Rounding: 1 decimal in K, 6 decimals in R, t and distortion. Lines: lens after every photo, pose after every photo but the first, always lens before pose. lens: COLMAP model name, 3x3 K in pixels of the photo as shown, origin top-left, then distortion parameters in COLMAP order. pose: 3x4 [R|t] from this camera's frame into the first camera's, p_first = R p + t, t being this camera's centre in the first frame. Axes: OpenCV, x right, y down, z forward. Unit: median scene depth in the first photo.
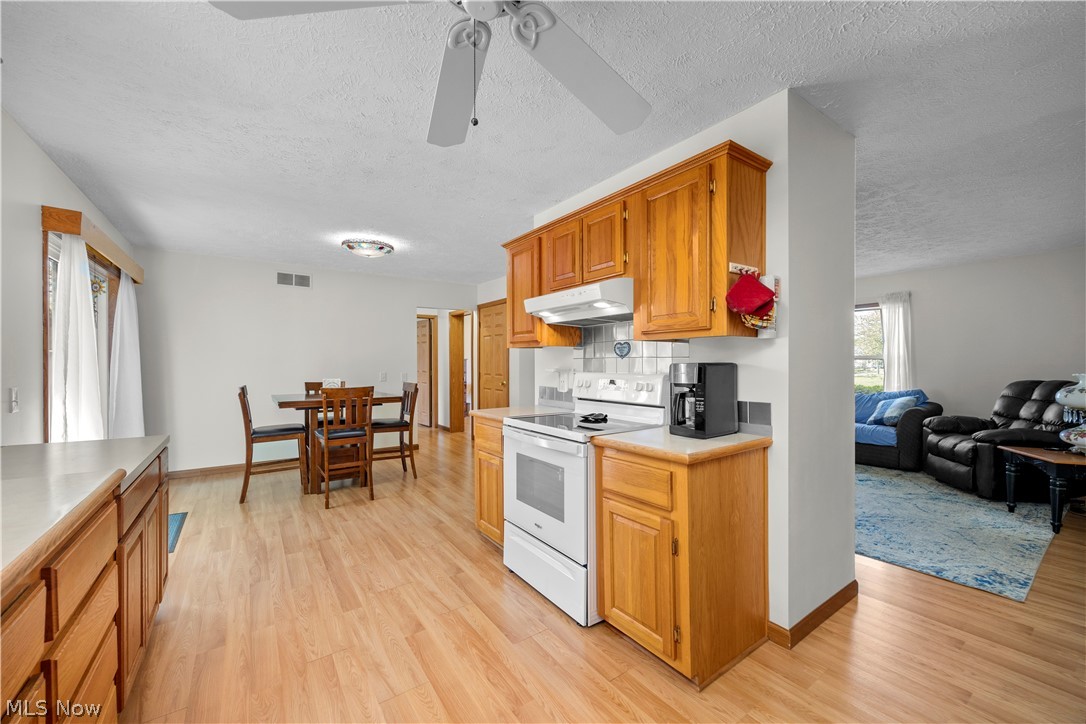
lens RADIAL K [[423.7, 0, 545.6], [0, 423.7, 365.0], [0, 0, 1]] dist [0.001937, 0.000239]
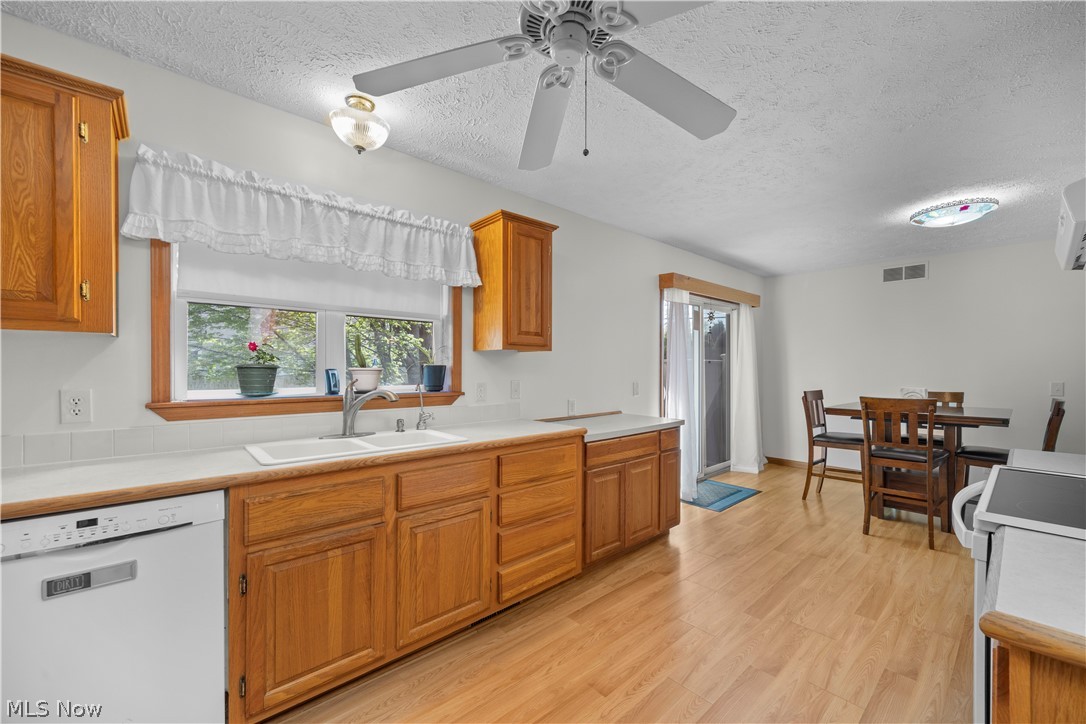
lens RADIAL K [[426.3, 0, 542.2], [0, 426.3, 370.7], [0, 0, 1]] dist [0.000917, 0.000117]
pose [[0.106338, 0.006354, -0.994310, 0.336722], [-0.004187, 0.999974, 0.005942, -0.002658], [0.994321, 0.003532, 0.106362, 0.276310]]
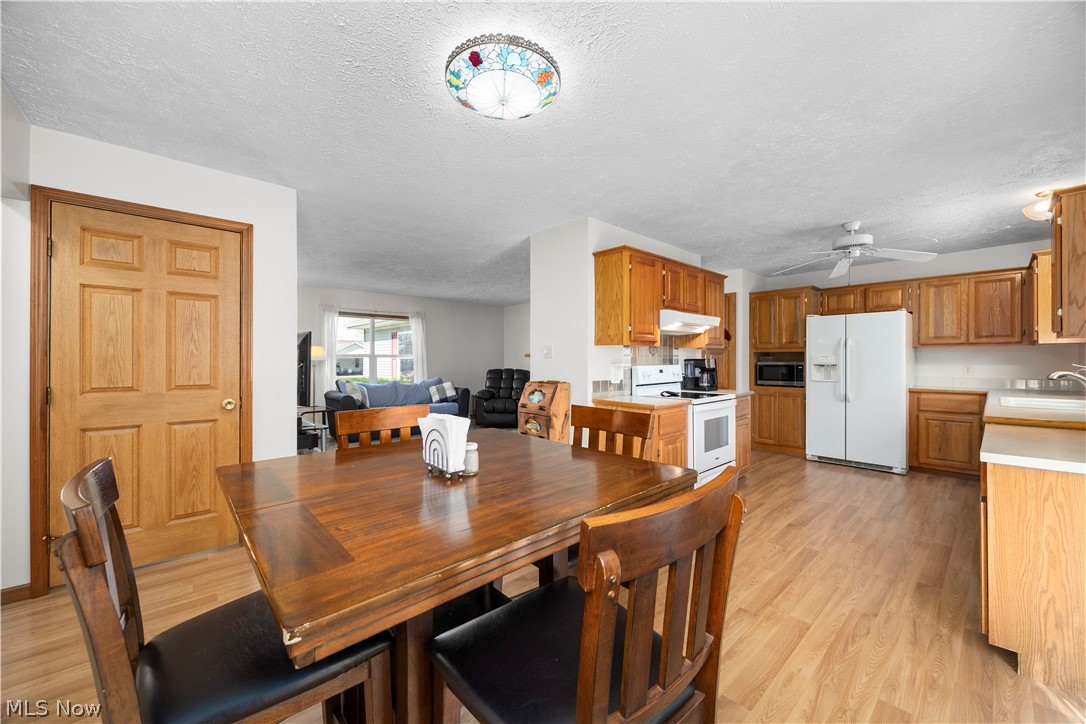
lens RADIAL K [[410.5, 0, 543.0], [0, 410.5, 362.0], [0, 0, 1]] dist [-0.000854, -0.000376]
pose [[-0.117658, -0.003910, 0.993046, -1.101339], [0.008912, 0.999948, 0.004993, -0.004329], [-0.993014, 0.009438, -0.117617, 1.349856]]
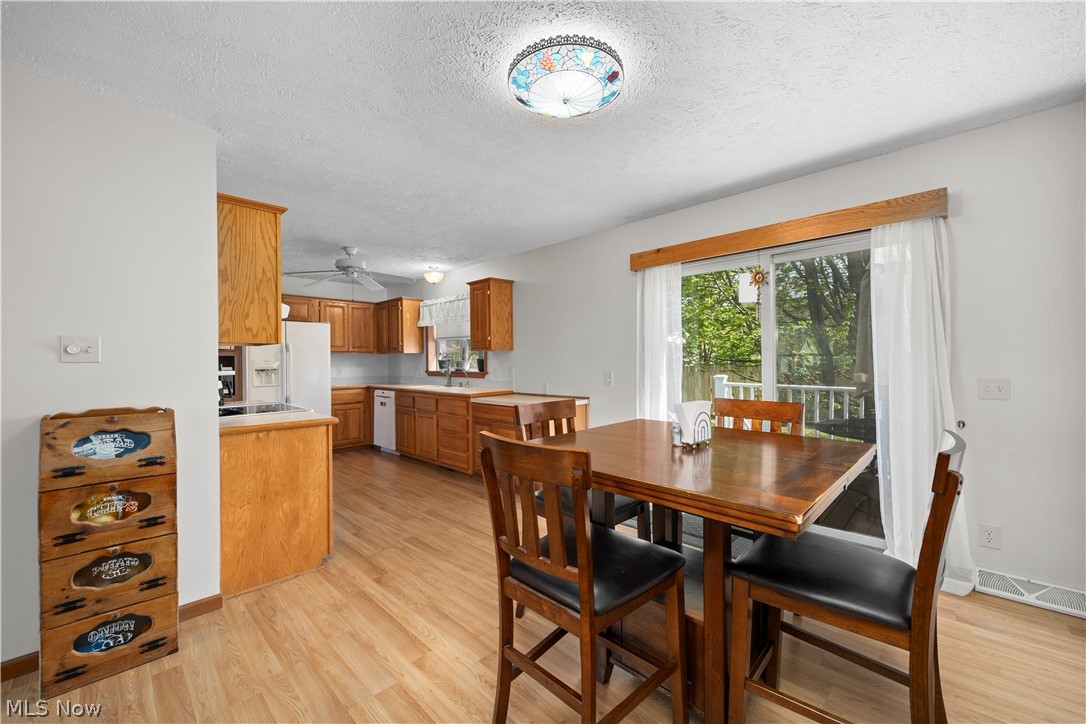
lens RADIAL K [[434.4, 0, 543.0], [0, 434.4, 362.0], [0, 0, 1]] dist [-0.000037, 0.000202]
pose [[-0.984612, 0.012339, -0.174321, -0.426243], [0.010821, 0.999895, 0.009656, -0.009641], [0.174422, 0.007621, -0.984641, 1.894381]]
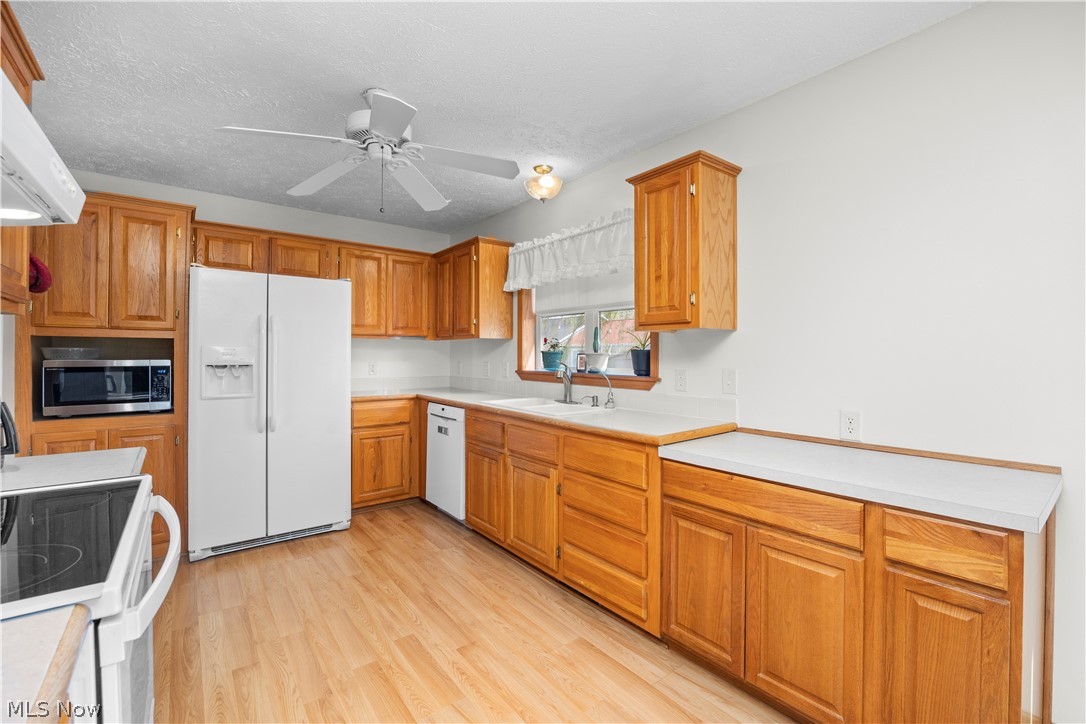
lens RADIAL K [[469.9, 0, 546.1], [0, 469.9, 352.6], [0, 0, 1]] dist [-0.016245, -0.000053]
pose [[-0.998939, -0.001424, -0.046023, -0.263950], [-0.001407, 0.999999, -0.000413, -0.001170], [0.046024, -0.000348, -0.998940, 1.045892]]
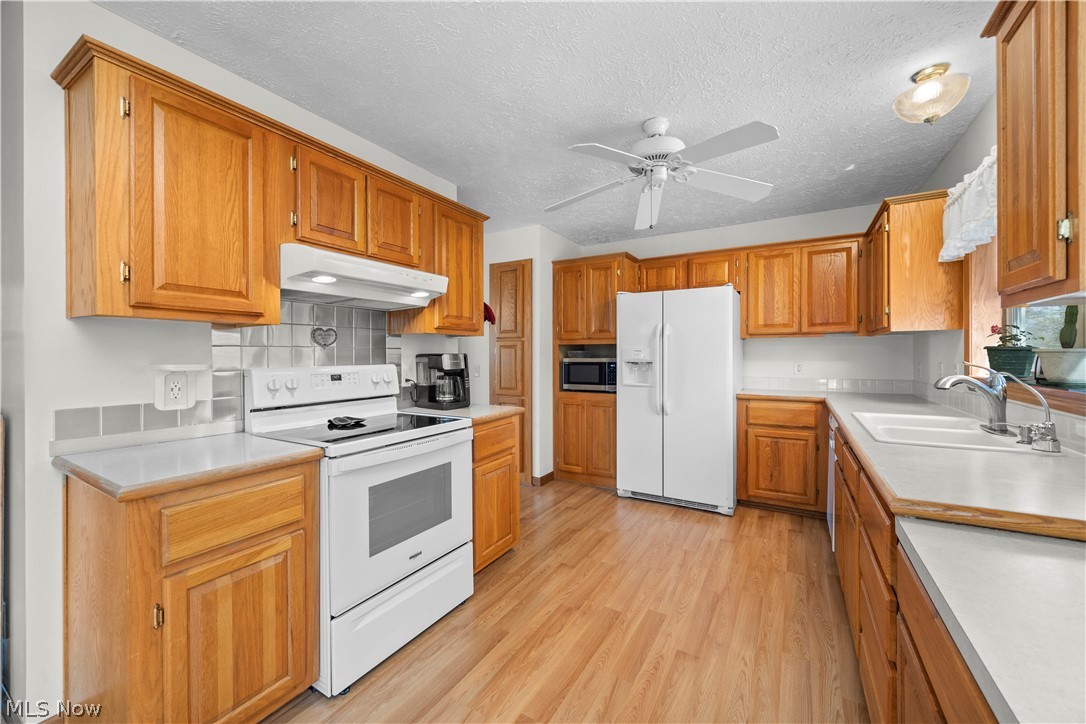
lens RADIAL K [[422.8, 0, 542.2], [0, 422.8, 357.5], [0, 0, 1]] dist [0.001031, -0.000056]
pose [[-0.402837, -0.002925, 0.915267, -0.618853], [0.009171, 0.999932, 0.007232, 0.000404], [-0.915226, 0.011307, -0.402783, 0.802250]]
